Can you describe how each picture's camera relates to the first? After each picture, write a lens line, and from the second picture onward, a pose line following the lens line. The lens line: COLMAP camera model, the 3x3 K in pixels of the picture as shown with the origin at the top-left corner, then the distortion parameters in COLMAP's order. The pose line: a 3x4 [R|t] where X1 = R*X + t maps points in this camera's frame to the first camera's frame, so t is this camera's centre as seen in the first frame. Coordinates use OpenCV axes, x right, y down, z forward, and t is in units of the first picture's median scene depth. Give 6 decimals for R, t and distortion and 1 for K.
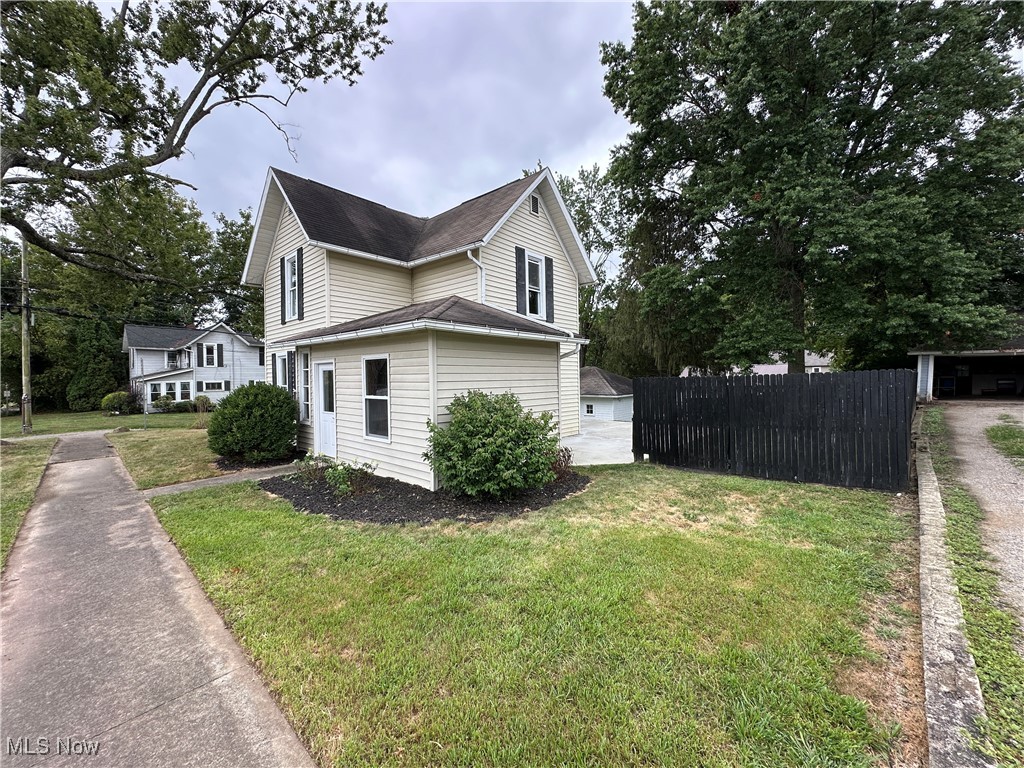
lens RADIAL K [[411.4, 0, 511.2], [0, 411.4, 381.6], [0, 0, 1]] dist [-0.000656, -0.000624]
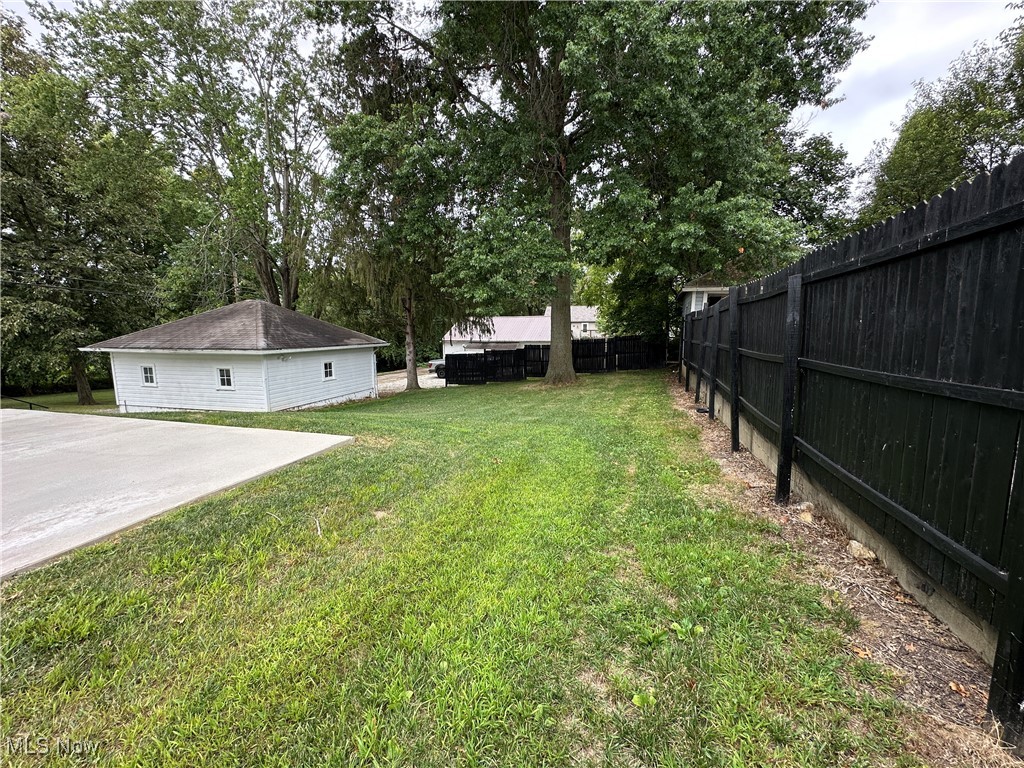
lens RADIAL K [[411.4, 0, 513.0], [0, 411.4, 382.0], [0, 0, 1]] dist [-0.000656, -0.000624]
pose [[0.900438, -0.048020, 0.432327, 0.352490], [-0.000824, 0.993698, 0.112090, 0.016712], [-0.434985, -0.101287, 0.894723, 0.446700]]
